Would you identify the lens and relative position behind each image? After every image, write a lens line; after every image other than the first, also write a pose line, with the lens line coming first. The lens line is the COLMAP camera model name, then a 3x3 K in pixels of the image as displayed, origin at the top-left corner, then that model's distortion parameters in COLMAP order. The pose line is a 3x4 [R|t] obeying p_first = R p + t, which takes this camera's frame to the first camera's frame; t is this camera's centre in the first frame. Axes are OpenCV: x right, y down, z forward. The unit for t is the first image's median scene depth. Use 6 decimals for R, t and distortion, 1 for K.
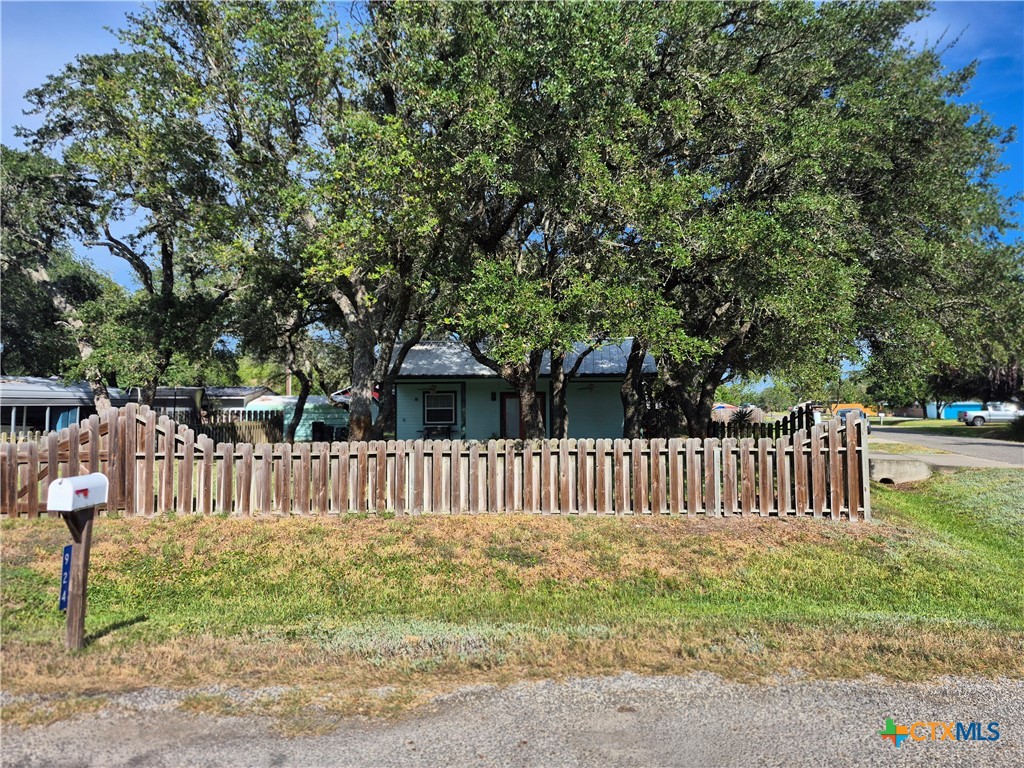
lens RADIAL K [[697.0, 0, 511.0], [0, 697.0, 369.2], [0, 0, 1]] dist [0.099158, -0.099507]
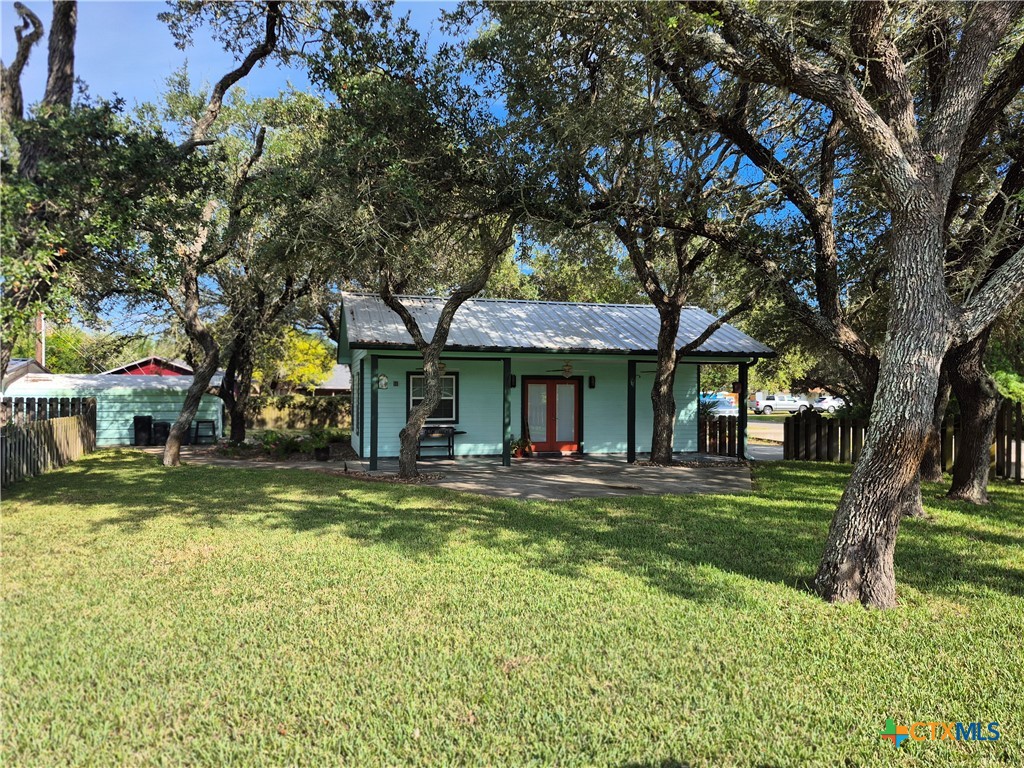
lens RADIAL K [[696.8, 0, 501.0], [0, 696.8, 376.6], [0, 0, 1]] dist [0.080989, -0.067411]
pose [[0.917532, 0.018100, 0.397251, -0.231347], [-0.029698, 0.999293, 0.023063, 0.014391], [-0.396553, -0.032959, 0.917420, 0.274537]]
